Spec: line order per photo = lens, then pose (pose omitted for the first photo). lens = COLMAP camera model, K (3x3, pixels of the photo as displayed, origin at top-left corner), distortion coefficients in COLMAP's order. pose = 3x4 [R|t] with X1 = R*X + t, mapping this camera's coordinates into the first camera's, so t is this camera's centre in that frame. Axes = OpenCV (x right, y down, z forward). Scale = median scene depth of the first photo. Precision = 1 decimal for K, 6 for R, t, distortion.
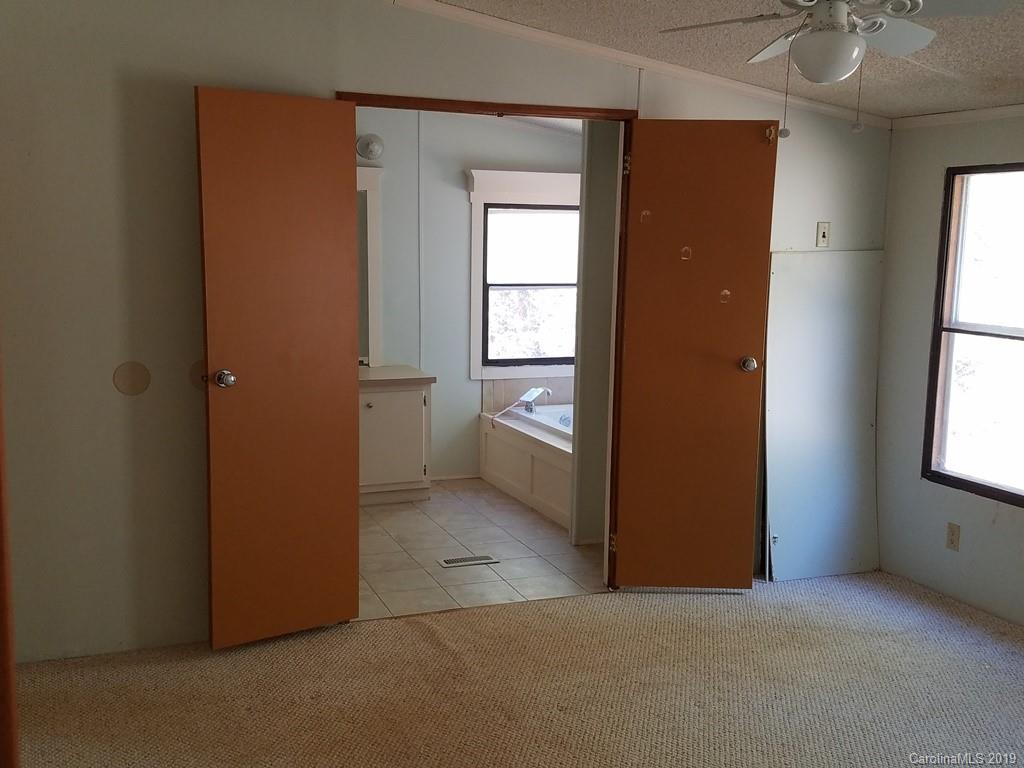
lens RADIAL K [[1165.8, 0, 512.0], [0, 1165.8, 384.0], [0, 0, 1]] dist [0.228541, -0.002453]
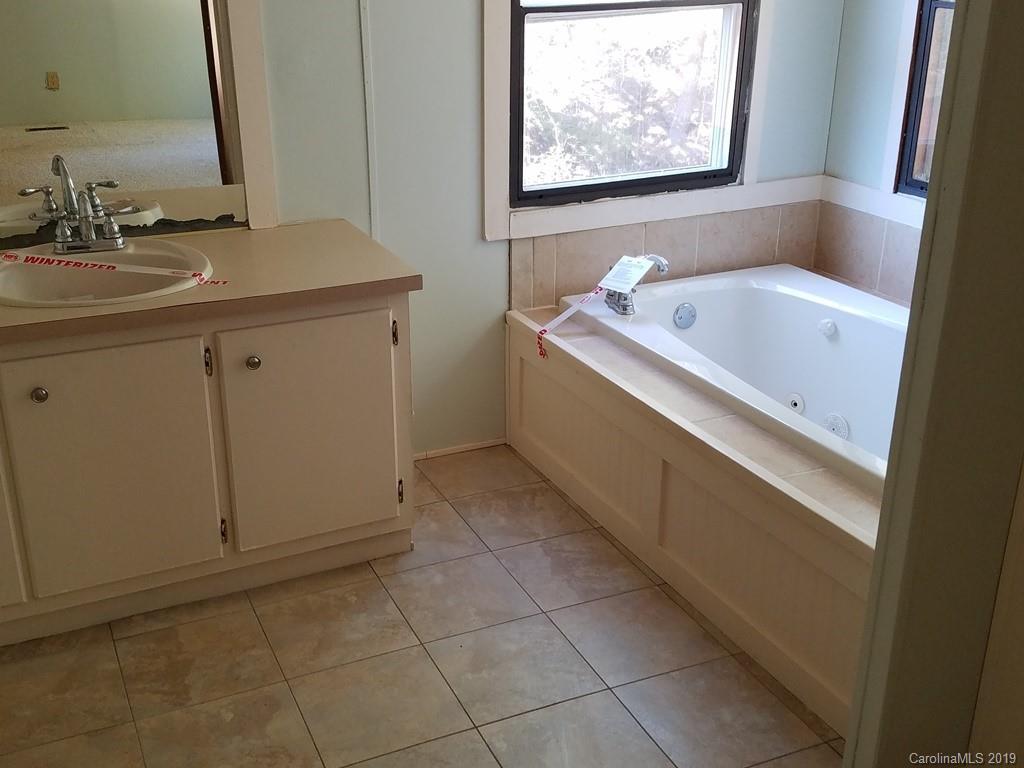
lens RADIAL K [[1165.8, 0, 512.0], [0, 1165.8, 384.0], [0, 0, 1]] dist [0.228541, -0.002453]
pose [[0.997190, -0.035332, 0.066064, -0.057031], [0.017561, 0.967478, 0.252344, -0.063621], [-0.072831, -0.250474, 0.965380, 0.563024]]
